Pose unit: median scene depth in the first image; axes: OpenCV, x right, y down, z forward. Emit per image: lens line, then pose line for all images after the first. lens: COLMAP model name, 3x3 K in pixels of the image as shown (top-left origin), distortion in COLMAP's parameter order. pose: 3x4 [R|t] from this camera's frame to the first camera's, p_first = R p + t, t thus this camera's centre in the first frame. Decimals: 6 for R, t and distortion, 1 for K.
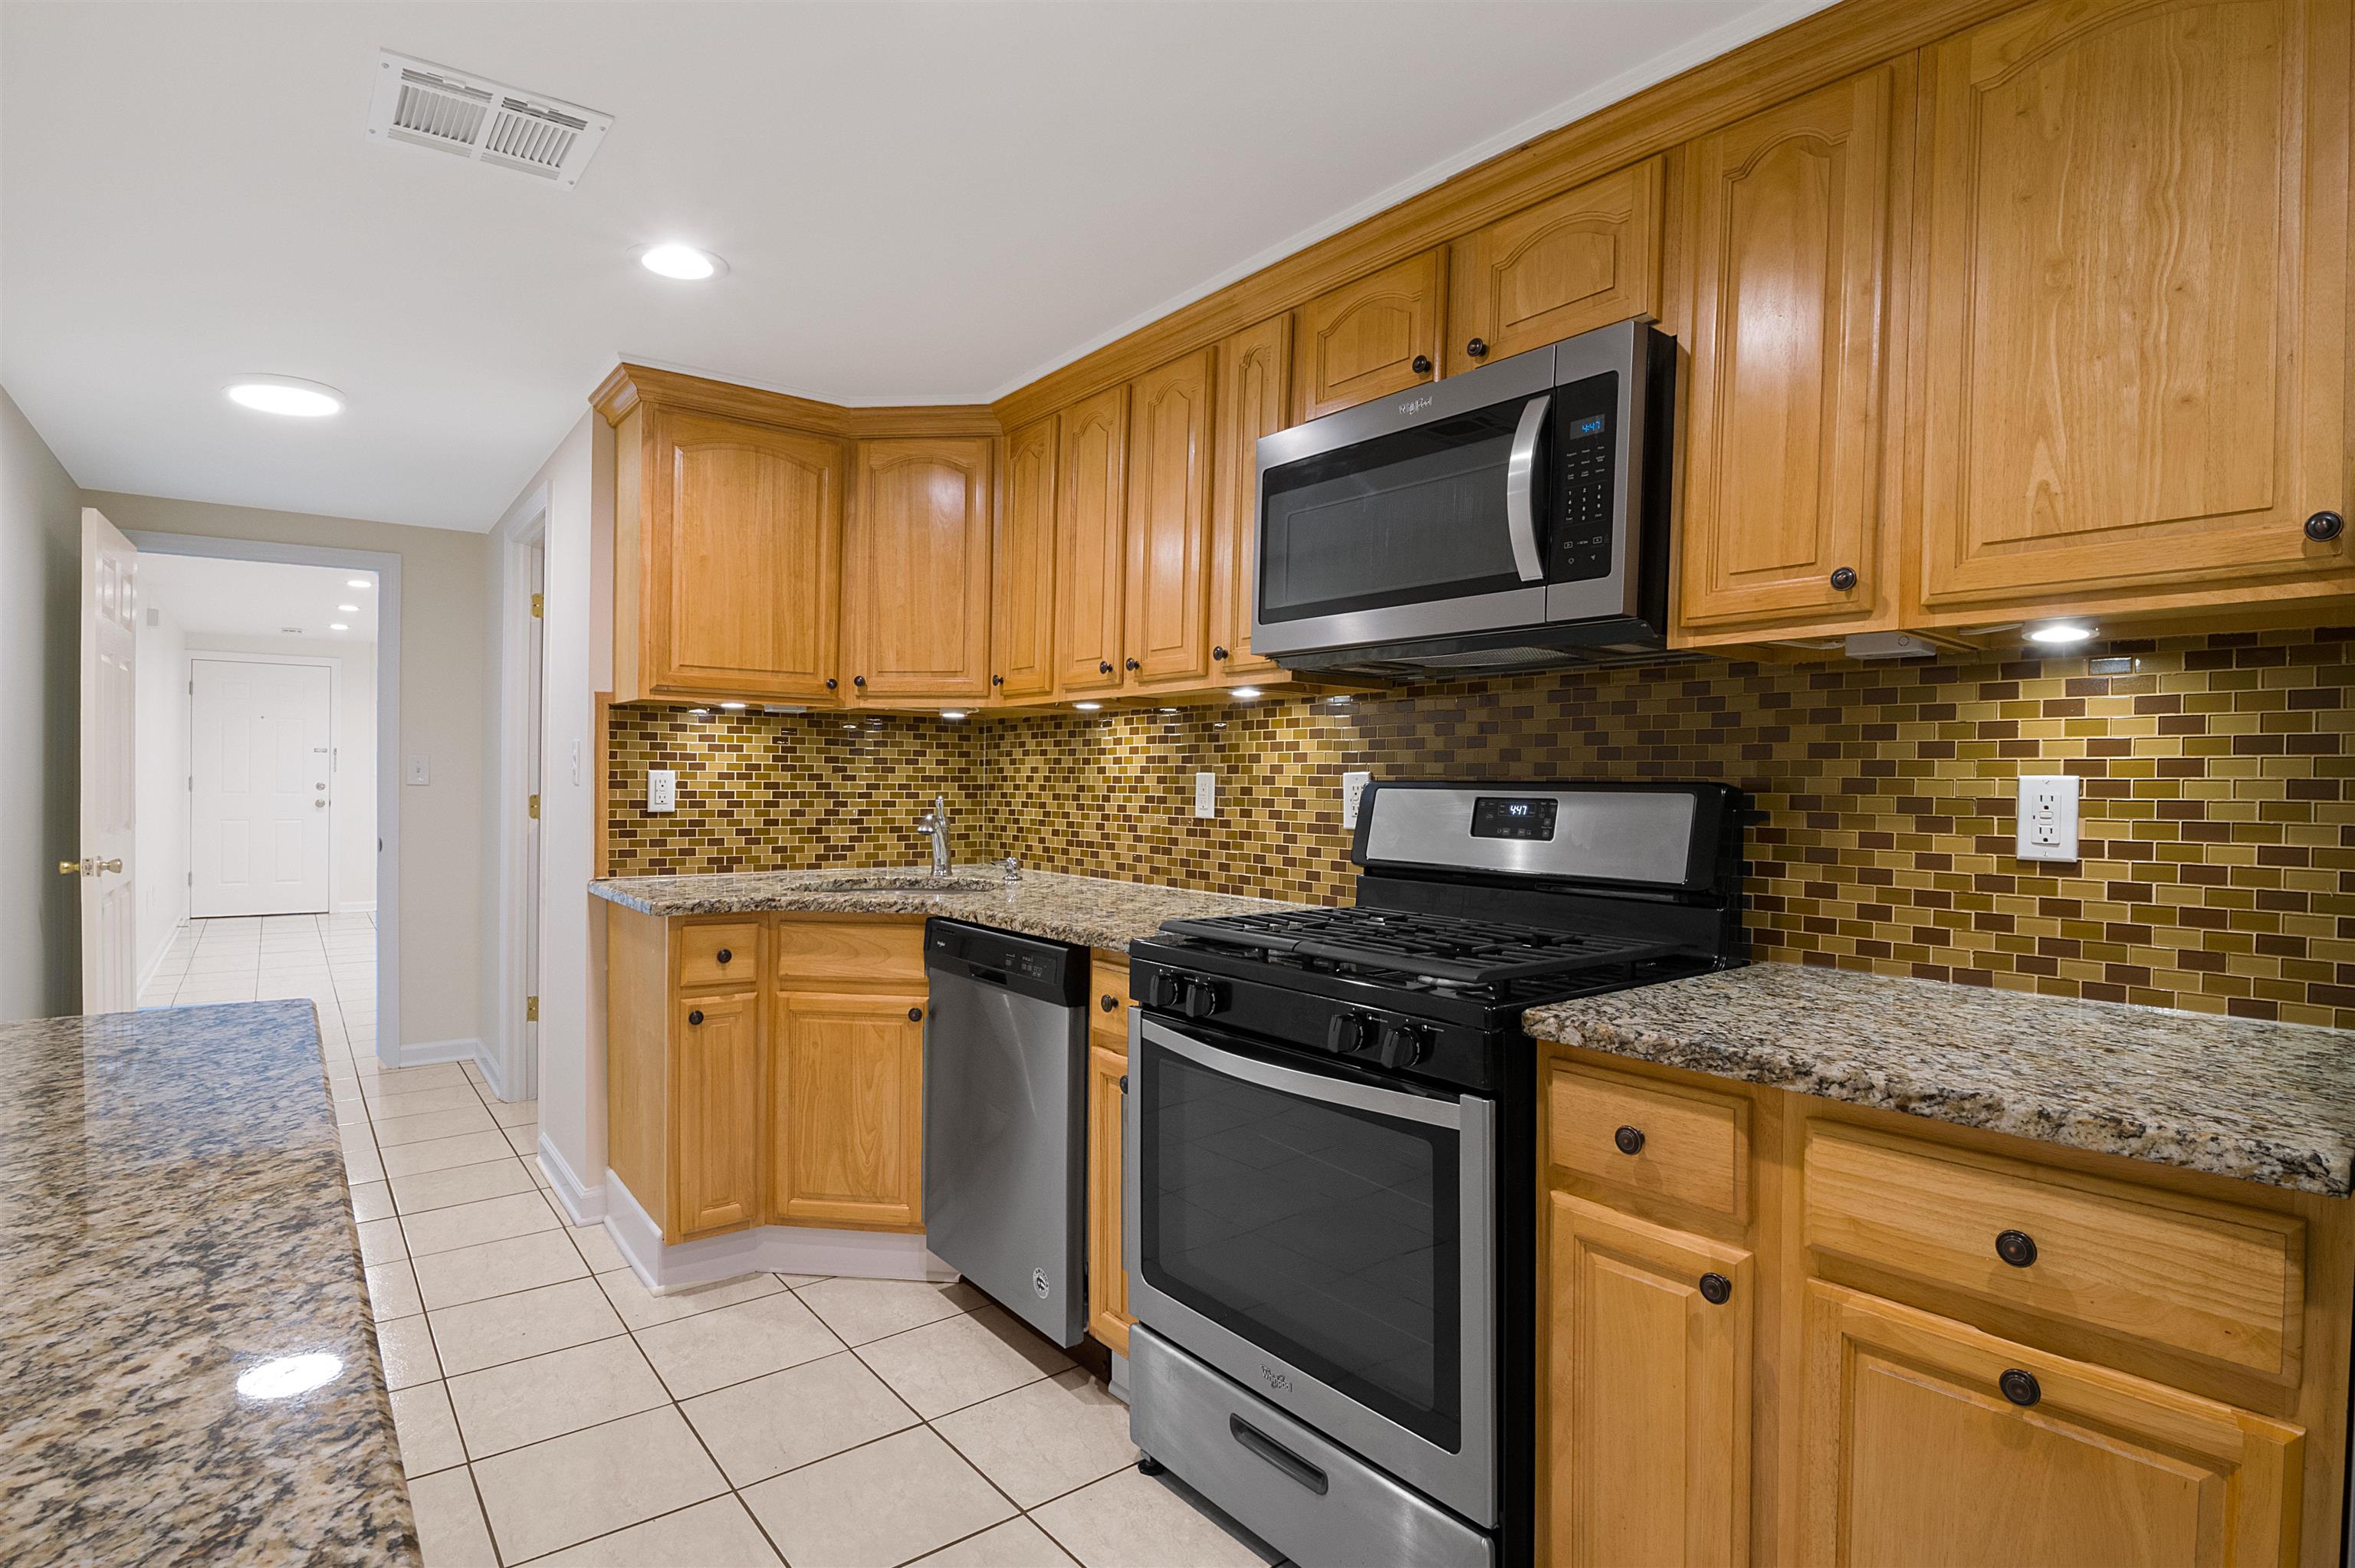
lens RADIAL K [[1163.1, 0, 1181.2], [0, 1163.1, 788.9], [0, 0, 1]] dist [-0.022588, -0.011803]
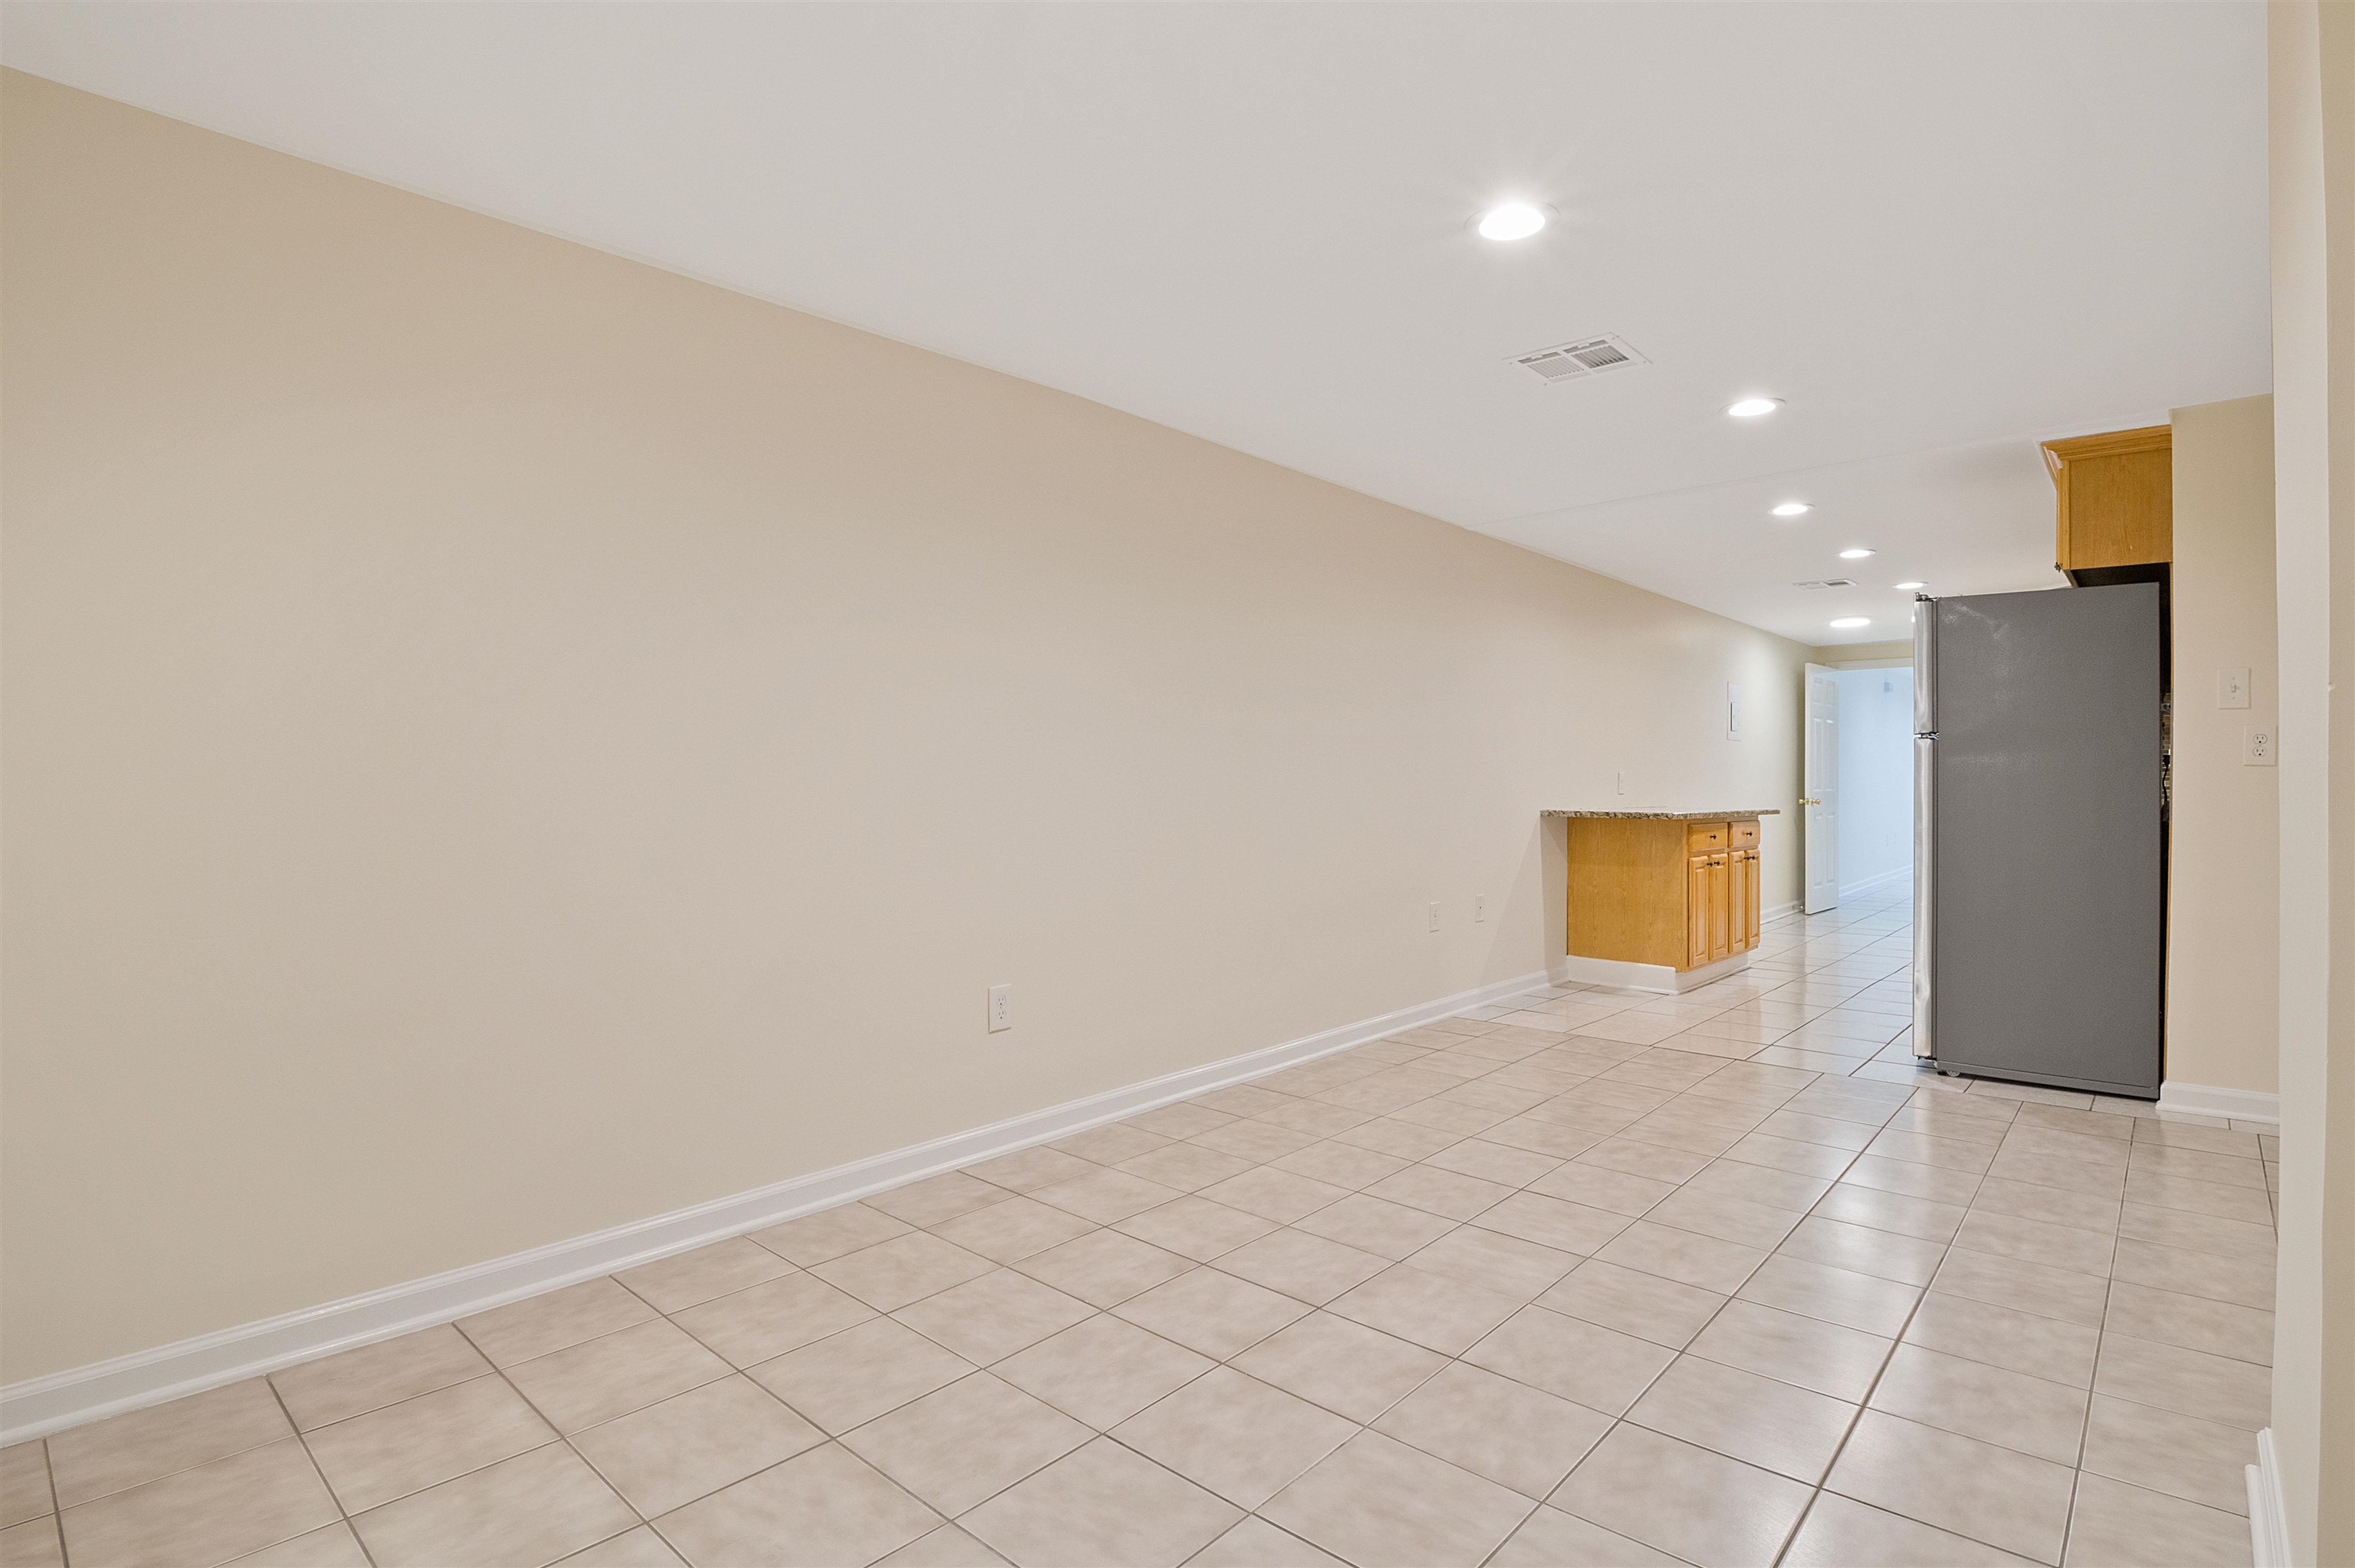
lens RADIAL K [[1163.1, 0, 1193.7], [0, 1163.1, 759.6], [0, 0, 1]] dist [-0.022588, -0.011803]
pose [[0.181220, -0.023883, -0.983152, 1.815549], [-0.016488, 0.999491, -0.027319, 0.086577], [0.983304, 0.021161, 0.180734, -1.150663]]
